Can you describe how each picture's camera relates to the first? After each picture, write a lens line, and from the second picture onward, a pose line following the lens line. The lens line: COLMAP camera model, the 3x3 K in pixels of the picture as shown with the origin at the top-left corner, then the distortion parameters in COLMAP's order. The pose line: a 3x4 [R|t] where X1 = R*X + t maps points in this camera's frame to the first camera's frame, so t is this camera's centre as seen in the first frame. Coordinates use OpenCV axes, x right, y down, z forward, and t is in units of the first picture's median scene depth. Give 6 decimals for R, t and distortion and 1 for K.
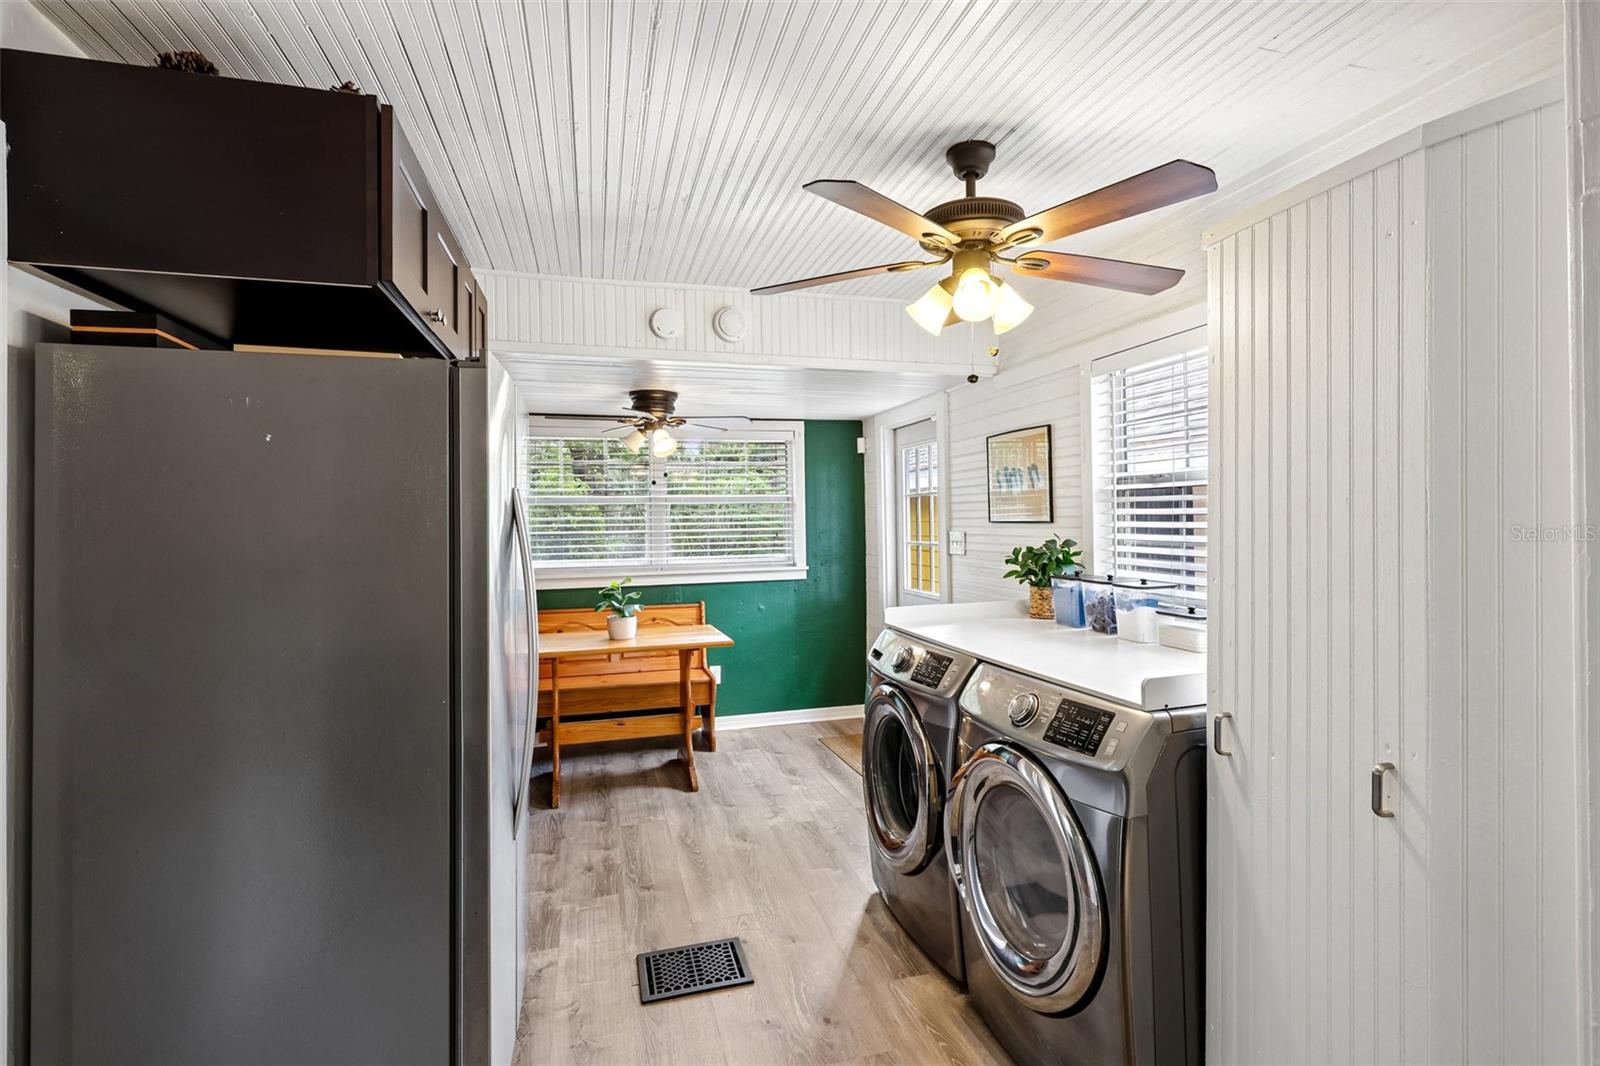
lens RADIAL K [[748.6, 0, 796.8], [0, 748.6, 528.7], [0, 0, 1]] dist [-0.003870, 0.000457]
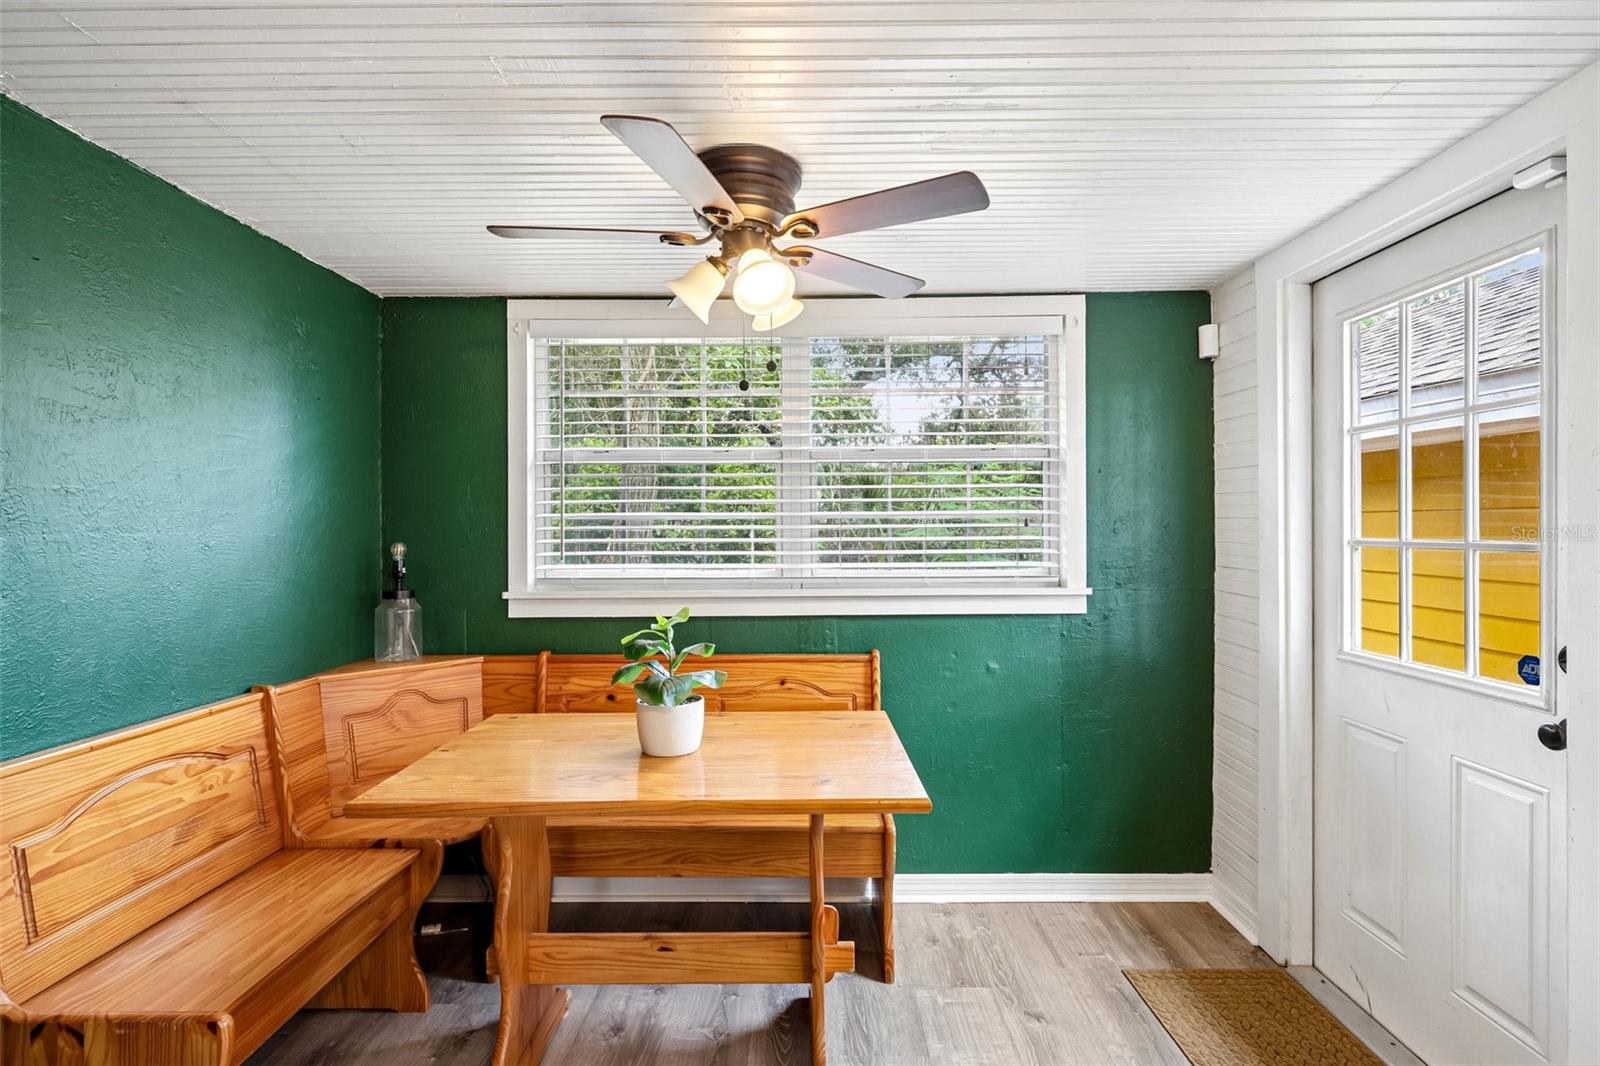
lens RADIAL K [[748.6, 0, 796.8], [0, 748.6, 528.7], [0, 0, 1]] dist [-0.003870, 0.000457]
pose [[0.962133, 0.009837, -0.272404, -0.050553], [-0.012707, 0.999881, -0.008773, 0.023831], [0.272285, 0.011902, 0.962143, 0.633768]]
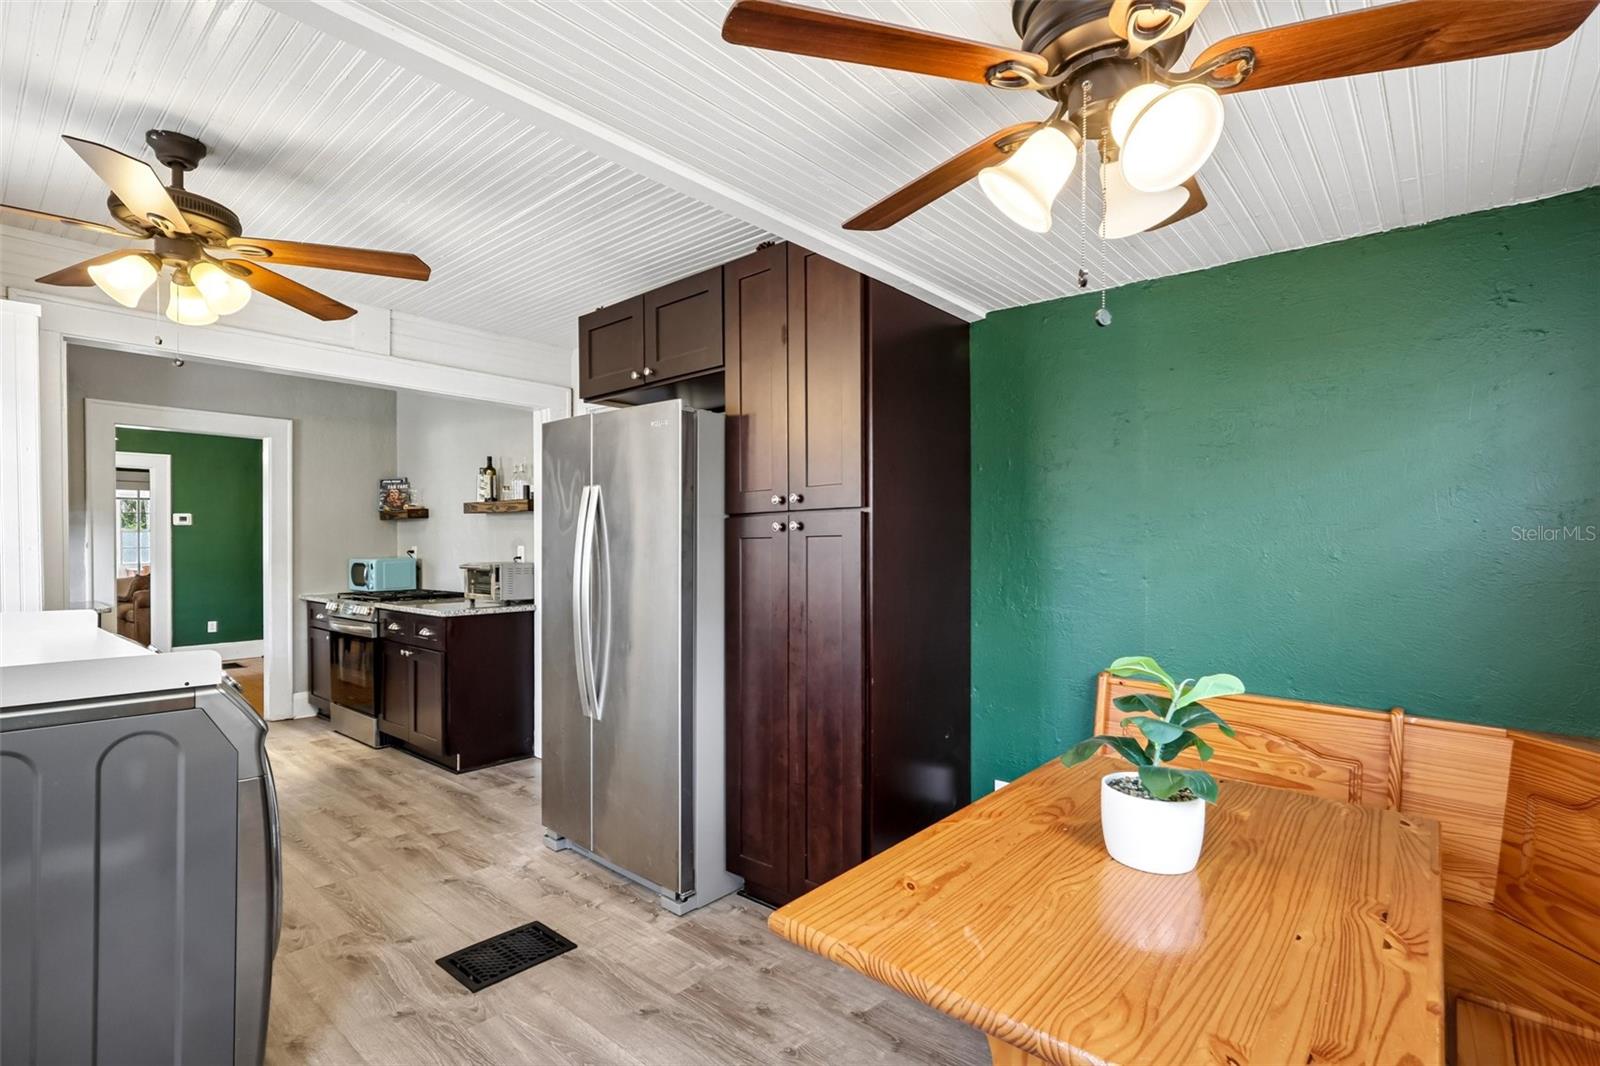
lens RADIAL K [[748.6, 0, 796.8], [0, 748.6, 528.7], [0, 0, 1]] dist [-0.003870, 0.000457]
pose [[-0.831820, 0.006570, -0.555007, 0.055961], [0.003291, 0.999971, 0.006904, 0.009678], [0.555036, 0.003916, -0.831817, 1.242655]]
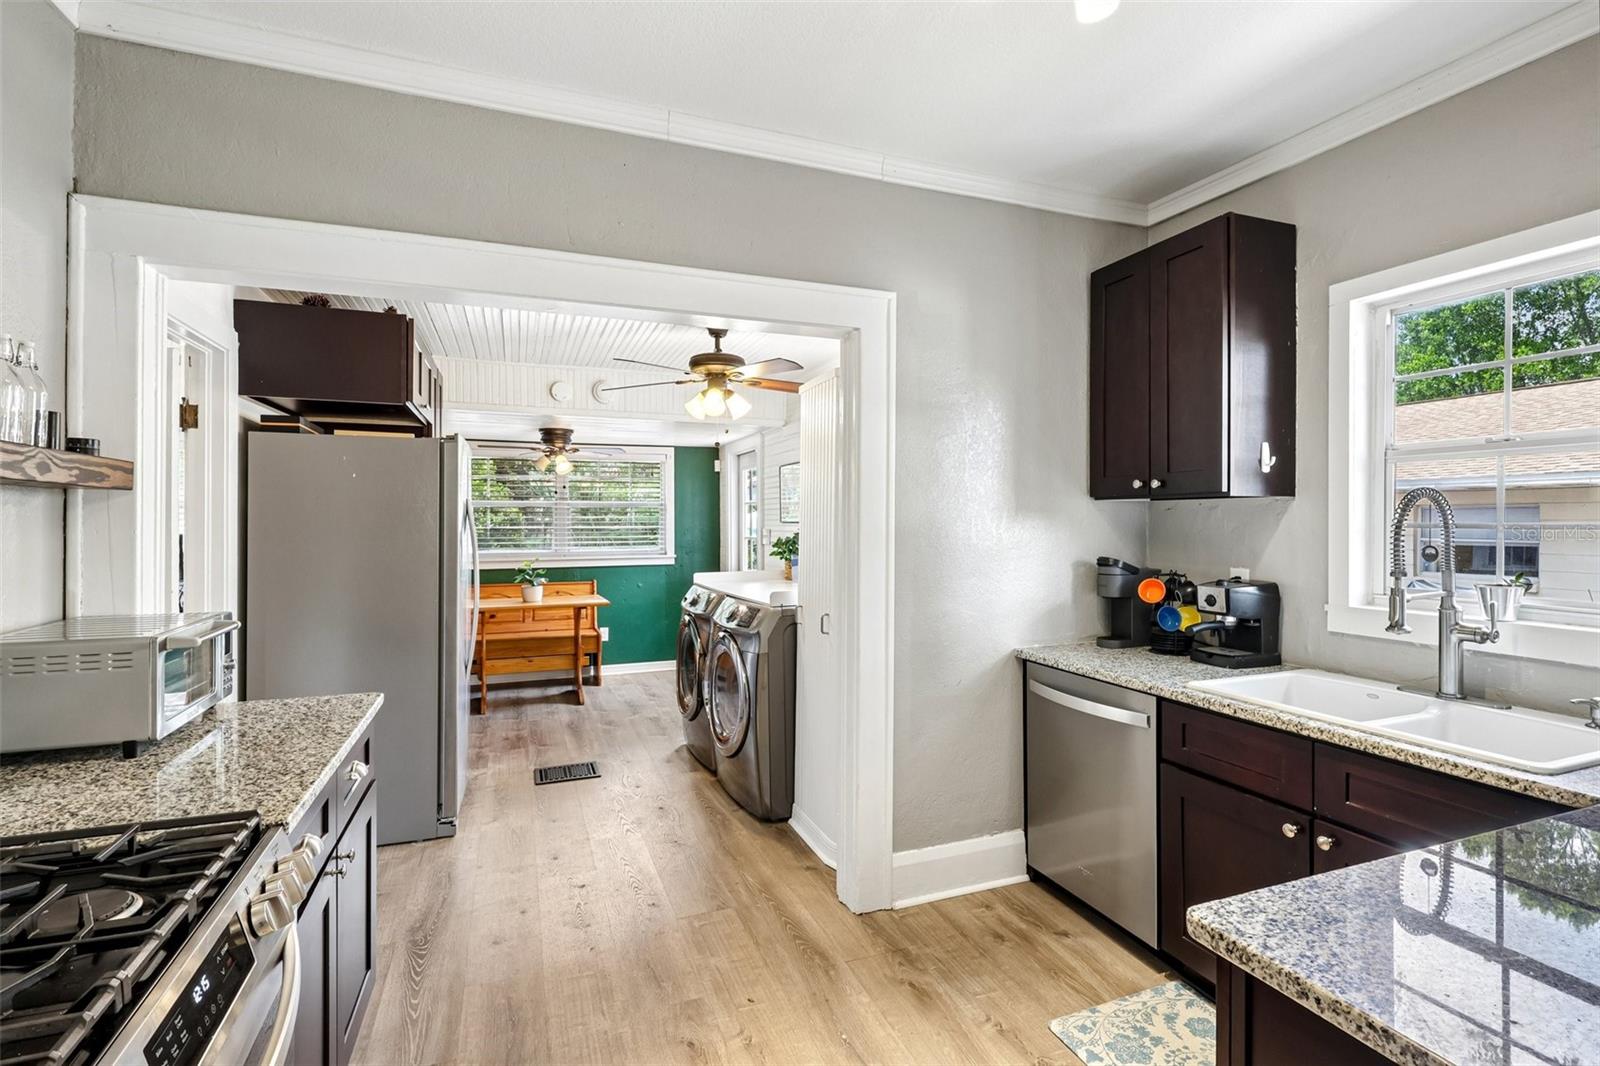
lens RADIAL K [[748.6, 0, 796.8], [0, 748.6, 528.7], [0, 0, 1]] dist [-0.003870, 0.000457]
pose [[0.995491, 0.008108, 0.094510, 0.139898], [-0.007500, 0.999949, -0.006790, 0.014174], [-0.094560, 0.006051, 0.995501, -0.492104]]
